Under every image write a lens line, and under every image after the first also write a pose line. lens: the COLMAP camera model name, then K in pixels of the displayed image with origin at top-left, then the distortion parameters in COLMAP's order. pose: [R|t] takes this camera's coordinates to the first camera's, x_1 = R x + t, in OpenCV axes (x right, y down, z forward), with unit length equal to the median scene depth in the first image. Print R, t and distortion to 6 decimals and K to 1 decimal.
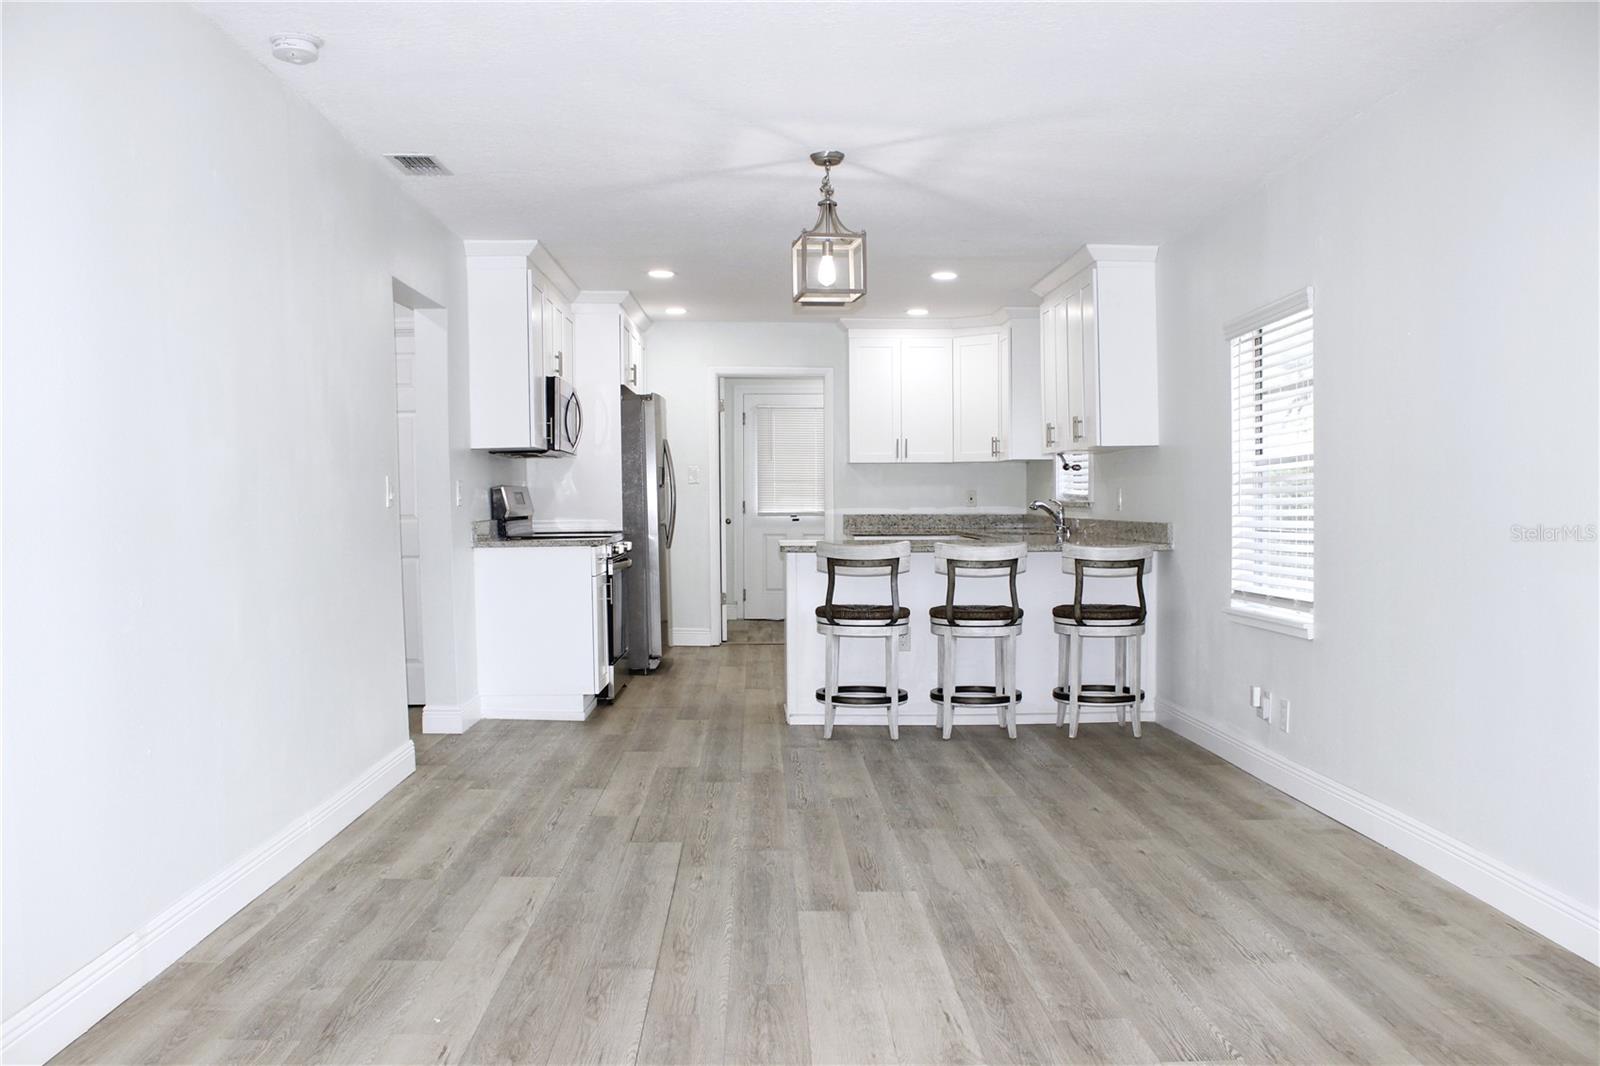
lens RADIAL K [[1341.5, 0, 800.4], [0, 1341.5, 558.7], [0, 0, 1]] dist [-0.189628, 0.207503]
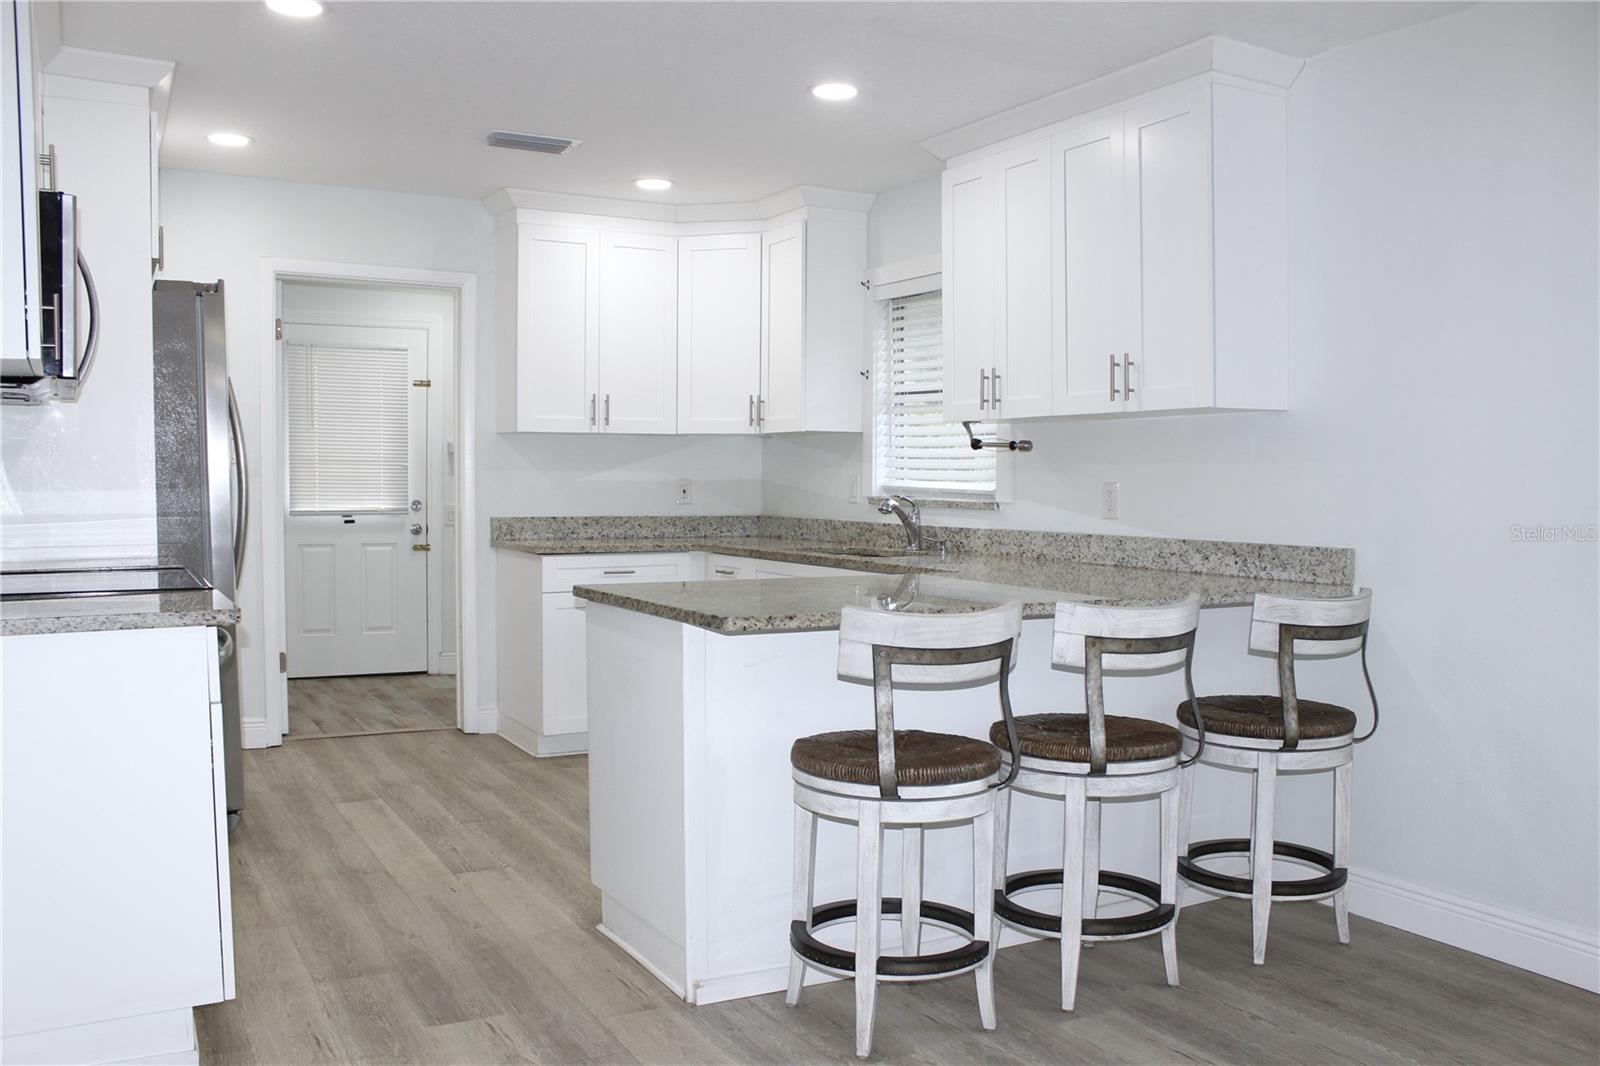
lens RADIAL K [[1341.5, 0, 800.4], [0, 1341.5, 558.7], [0, 0, 1]] dist [-0.189628, 0.207503]
pose [[0.889534, -0.016529, 0.456570, -0.189738], [0.010687, 0.999825, 0.015375, -0.034946], [-0.456744, -0.008797, 0.889555, 0.637843]]
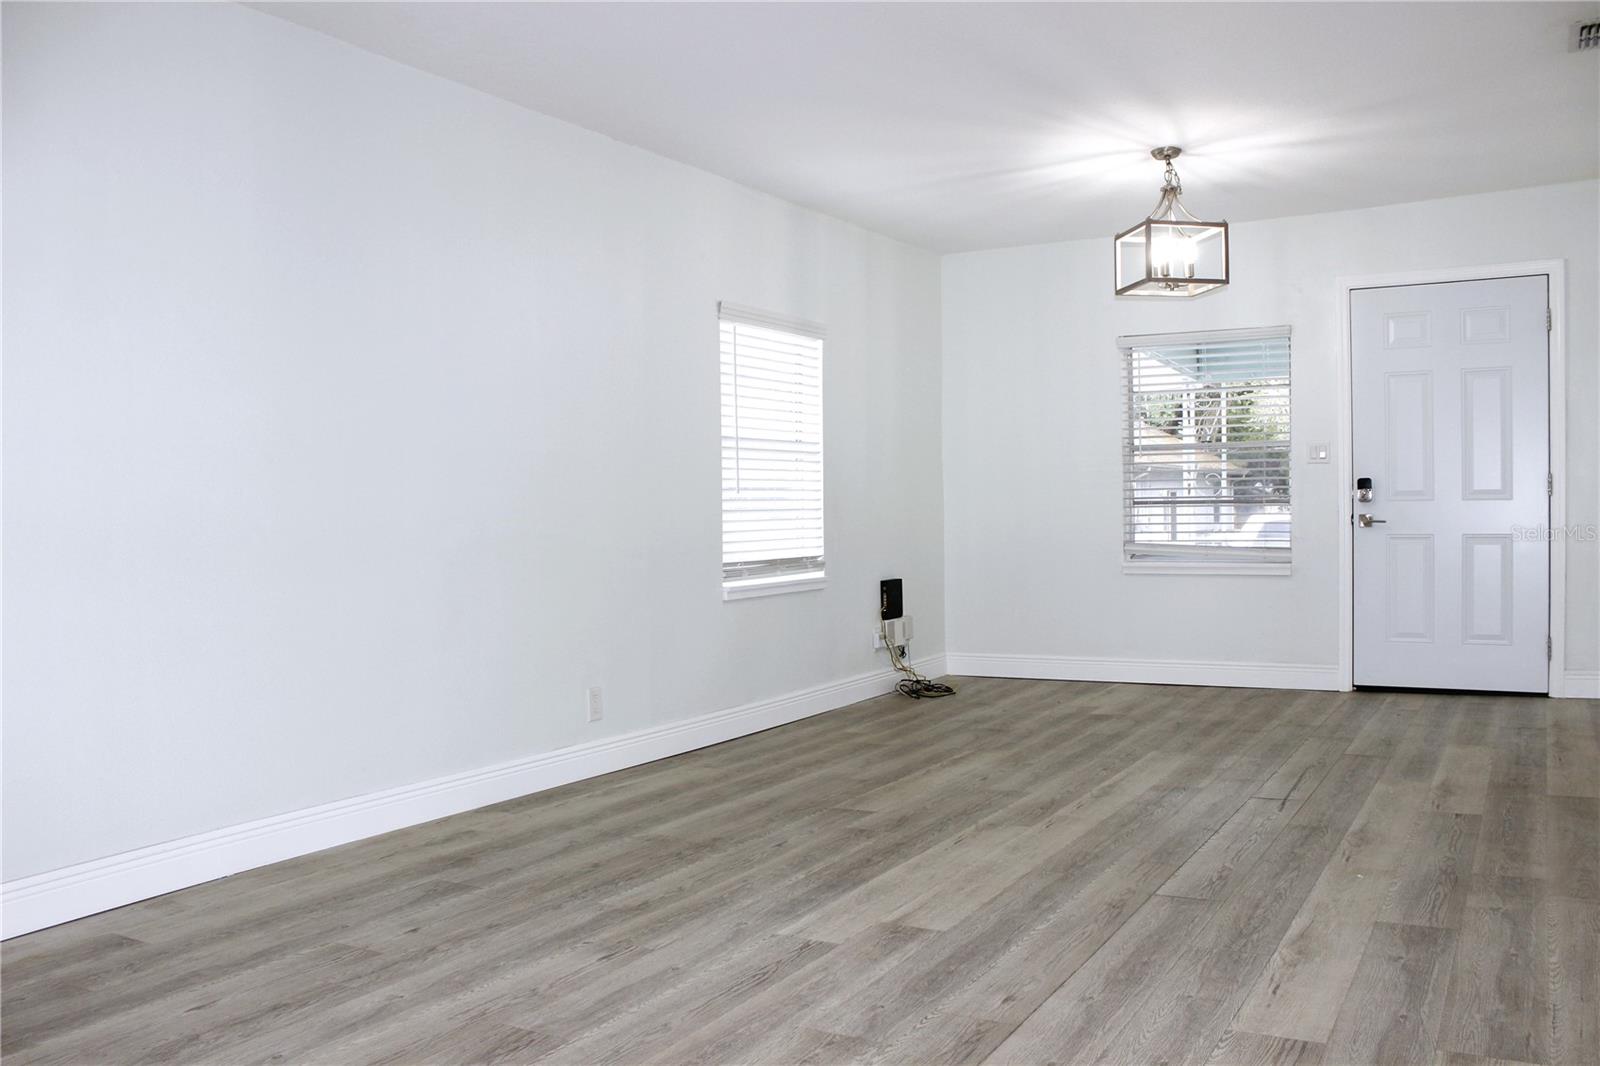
lens RADIAL K [[1329.6, 0, 802.5], [0, 1329.6, 558.3], [0, 0, 1]] dist [-0.170282, 0.150396]
pose [[-0.850401, 0.003299, 0.526125, -0.210591], [0.047757, 0.996336, 0.070945, -0.017210], [-0.523963, 0.085457, -0.847443, 1.012154]]
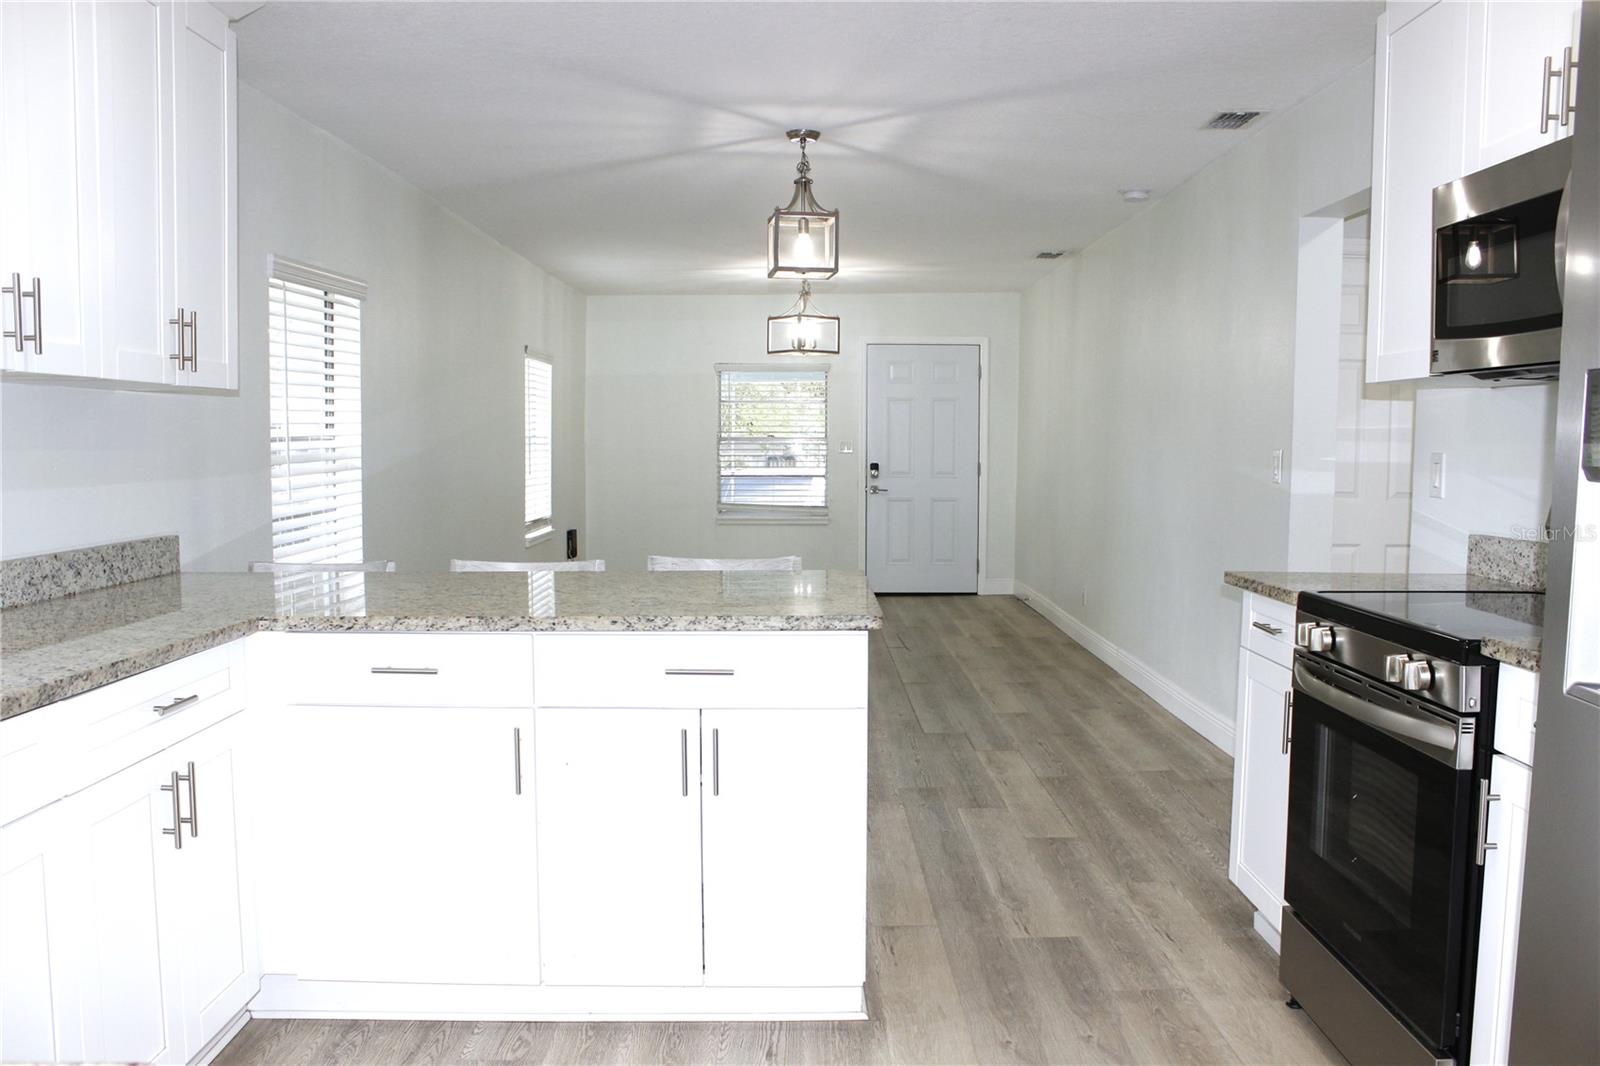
lens RADIAL K [[1329.6, 0, 802.5], [0, 1329.6, 558.3], [0, 0, 1]] dist [-0.170282, 0.150396]
pose [[-0.999538, 0.003460, 0.030204, -0.006327], [0.007423, 0.991212, 0.132074, -0.091281], [-0.029482, 0.132237, -0.990780, 1.602211]]
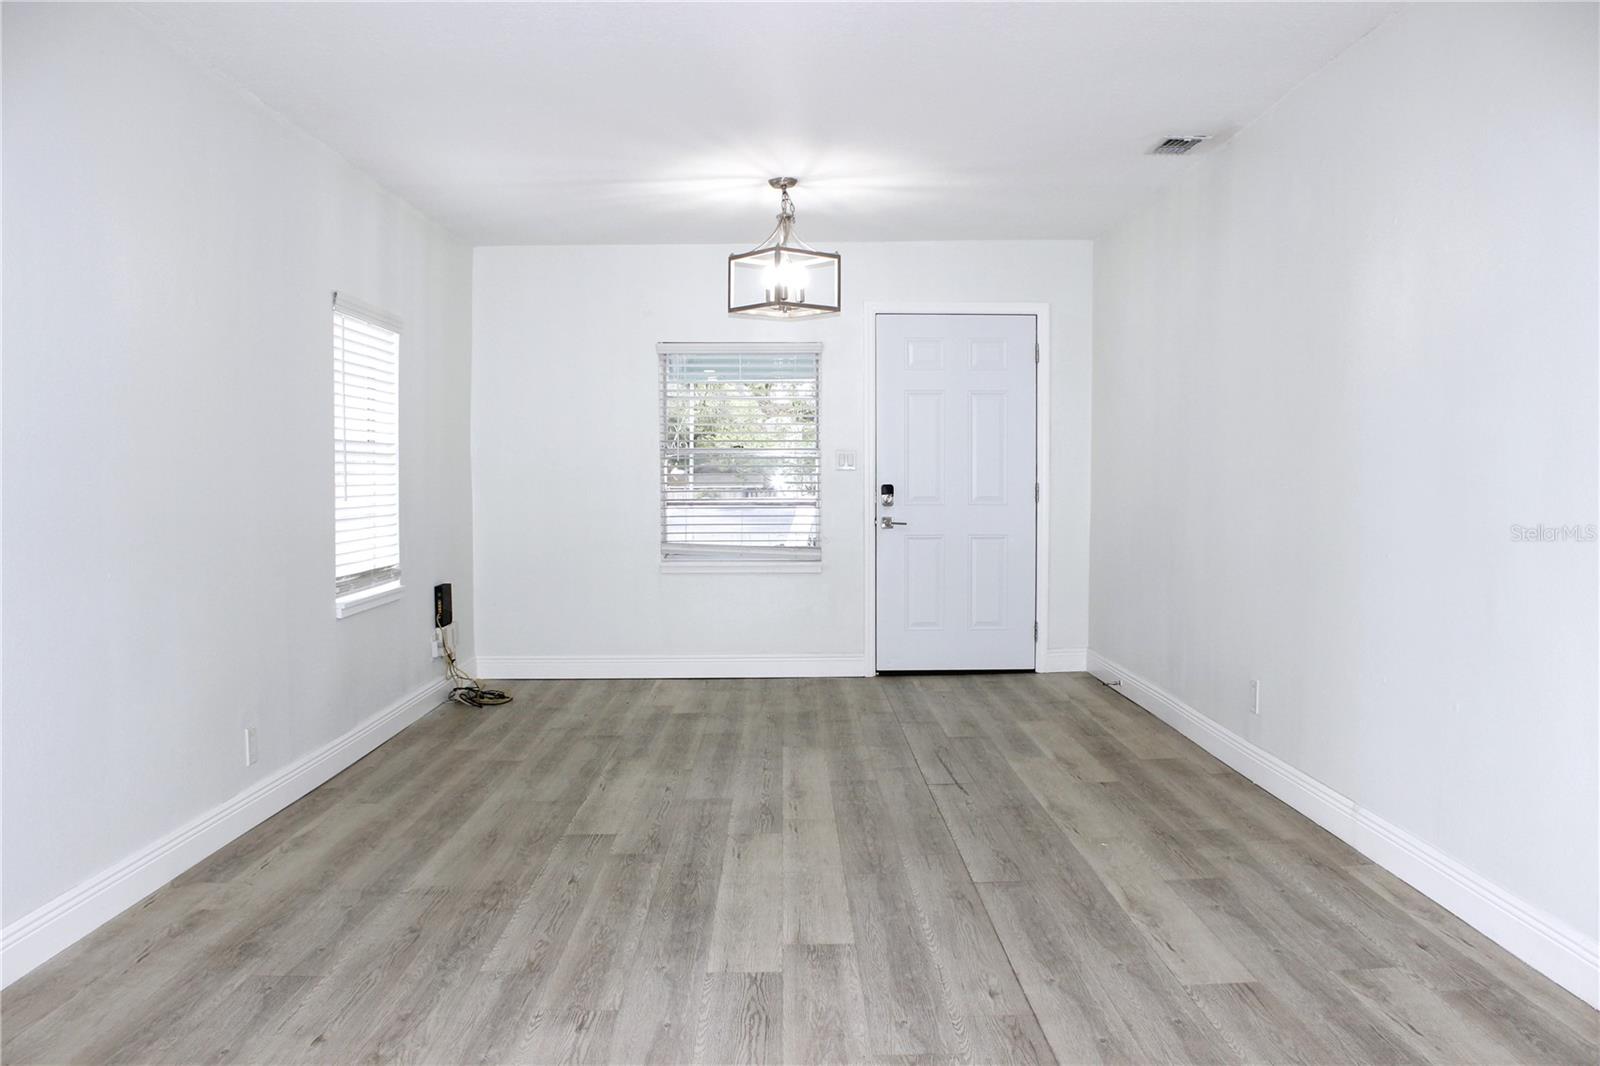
lens RADIAL K [[1341.5, 0, 800.4], [0, 1341.5, 558.7], [0, 0, 1]] dist [-0.189628, 0.207503]
pose [[-0.999796, 0.009742, 0.017702, 0.009357], [0.011579, 0.994209, 0.106837, -0.049013], [-0.016559, 0.107020, -0.994119, 1.086267]]
